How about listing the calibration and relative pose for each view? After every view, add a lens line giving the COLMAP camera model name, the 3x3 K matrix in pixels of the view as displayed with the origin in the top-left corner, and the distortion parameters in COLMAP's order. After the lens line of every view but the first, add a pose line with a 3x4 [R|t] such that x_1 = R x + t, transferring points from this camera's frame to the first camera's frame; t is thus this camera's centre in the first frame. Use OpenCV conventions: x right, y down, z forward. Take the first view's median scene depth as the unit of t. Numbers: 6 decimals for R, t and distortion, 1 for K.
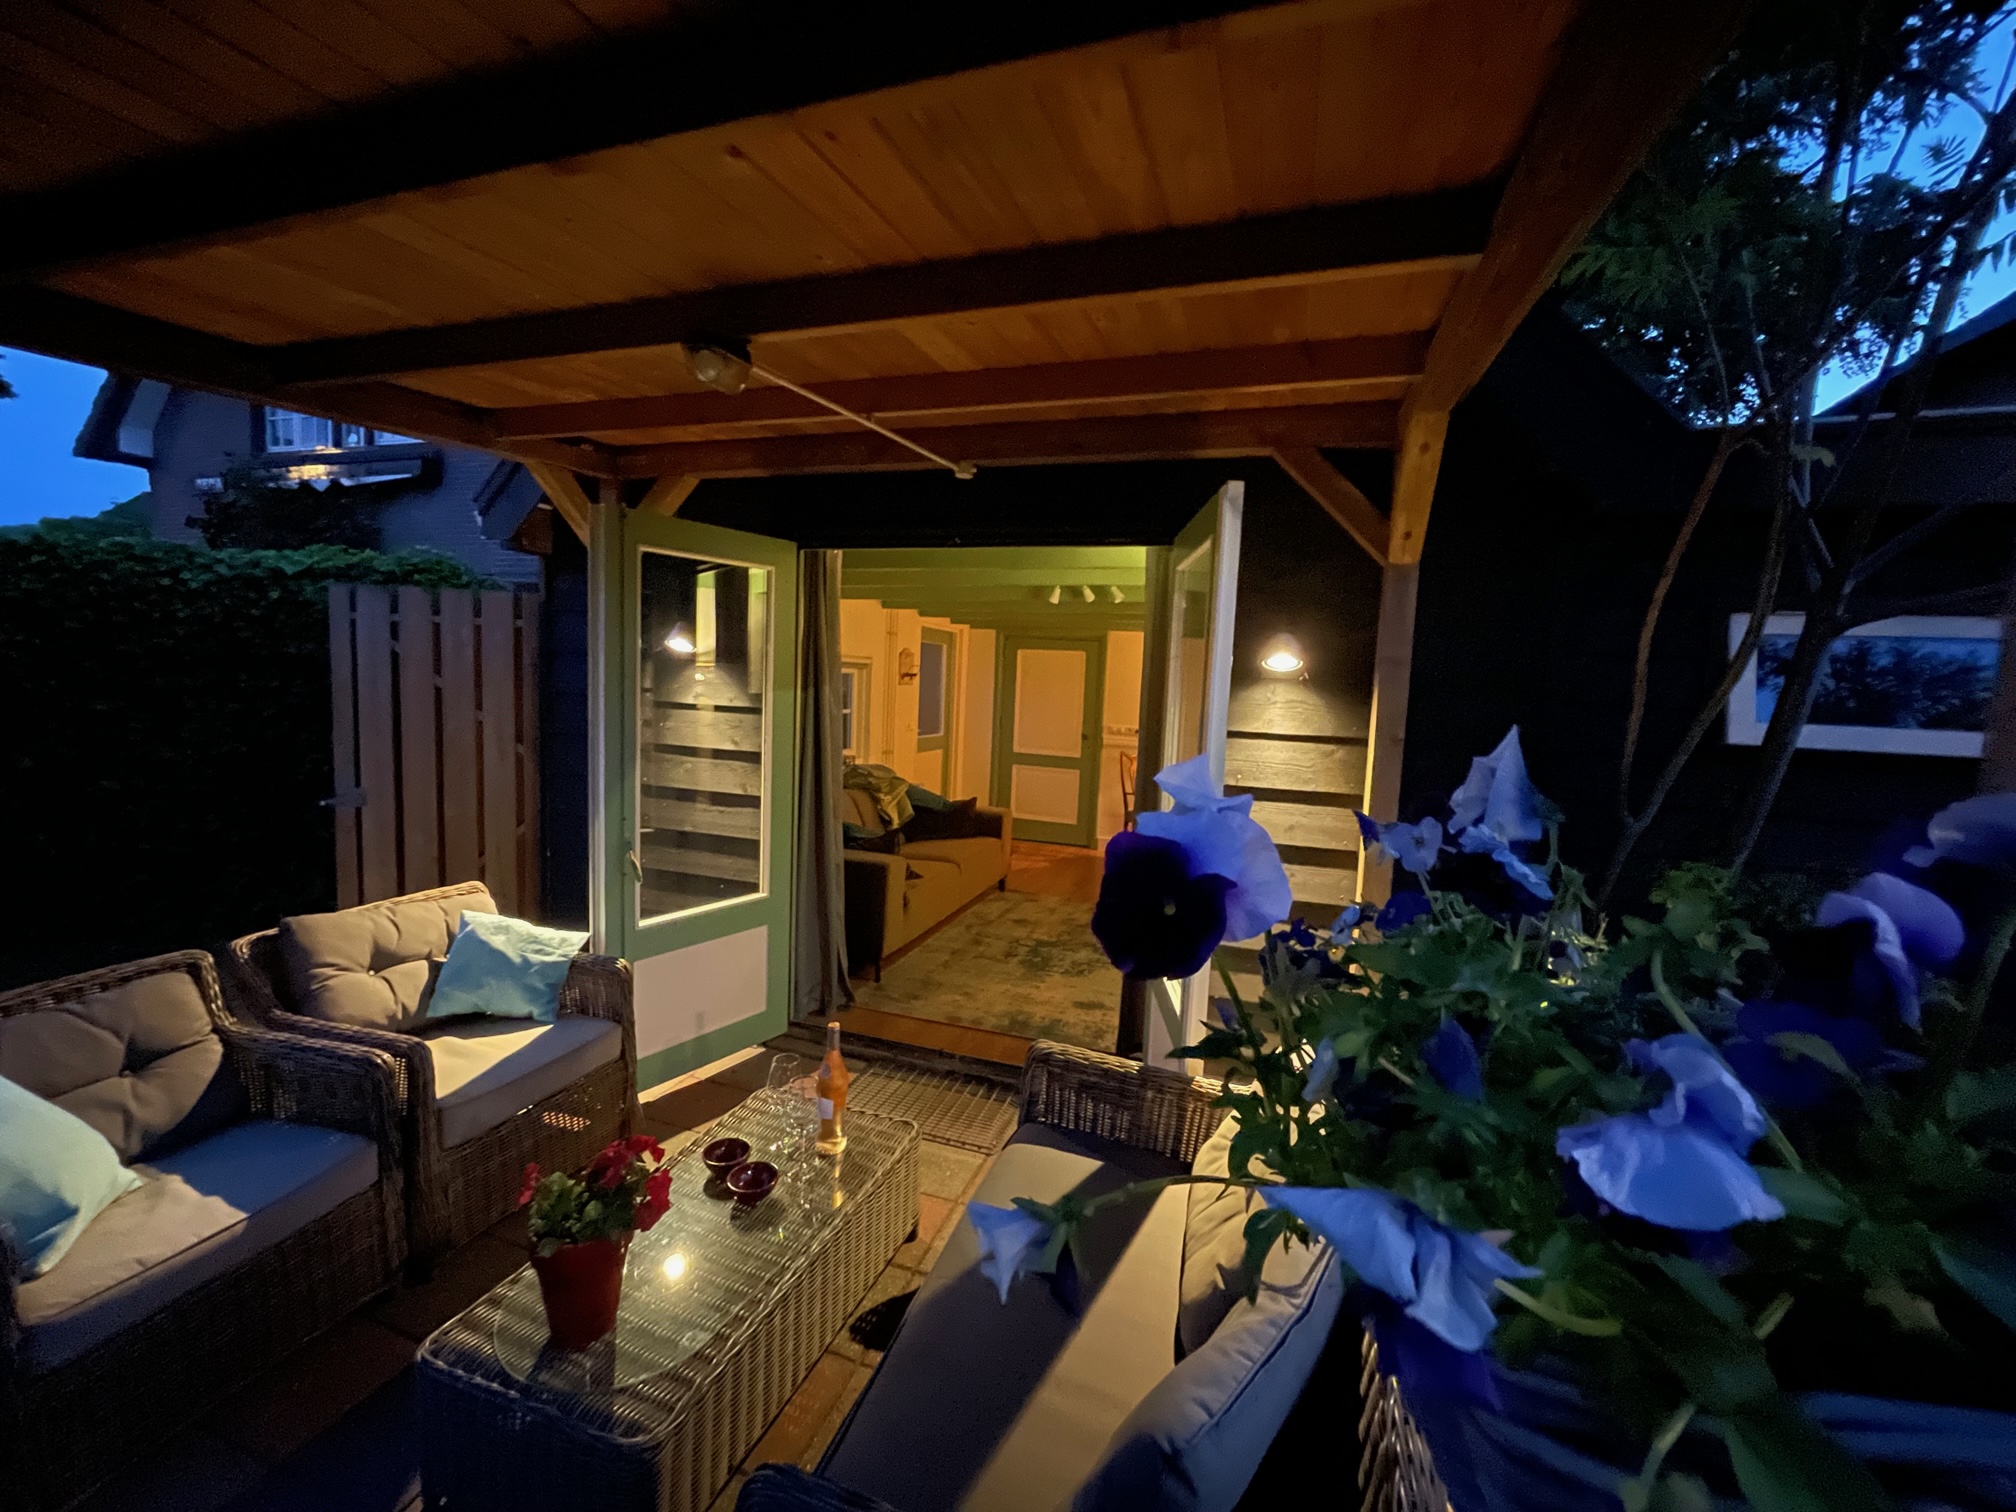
lens RADIAL K [[806.6, 0, 1003.8], [0, 806.6, 747.3], [0, 0, 1]] dist [-0.004188, 0.000176]
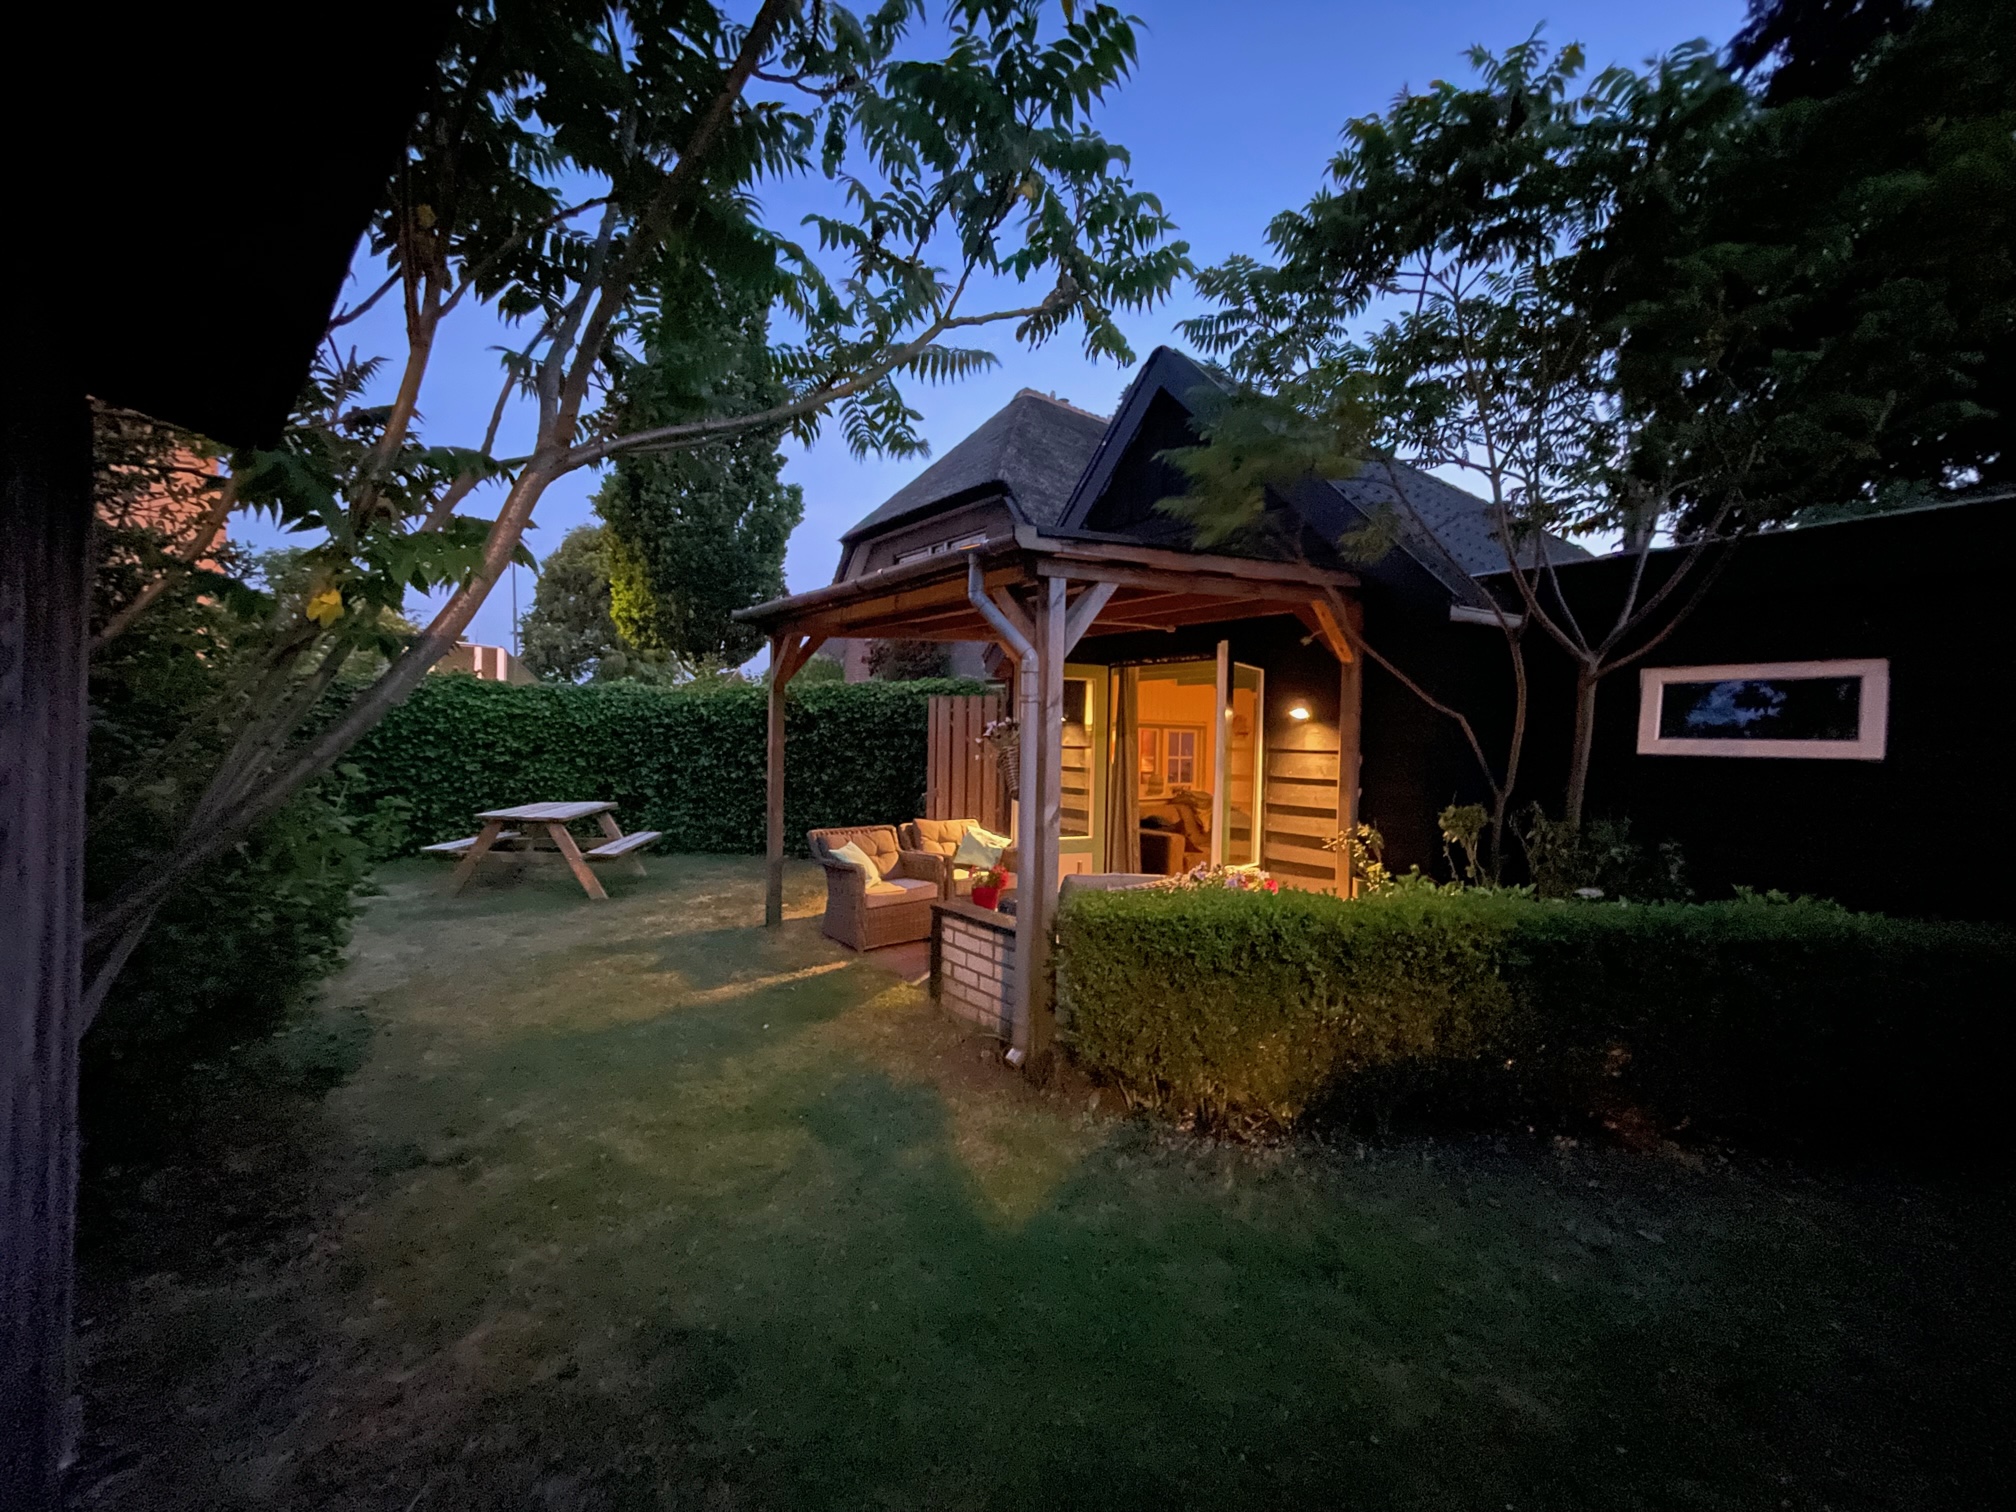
lens RADIAL K [[806.6, 0, 1005.5], [0, 806.6, 758.6], [0, 0, 1]] dist [-0.004188, 0.000176]
pose [[0.831403, -0.011720, -0.555547, 0.735093], [-0.030878, 0.997258, -0.067249, 0.142361], [0.554812, 0.073065, 0.828761, -0.920455]]
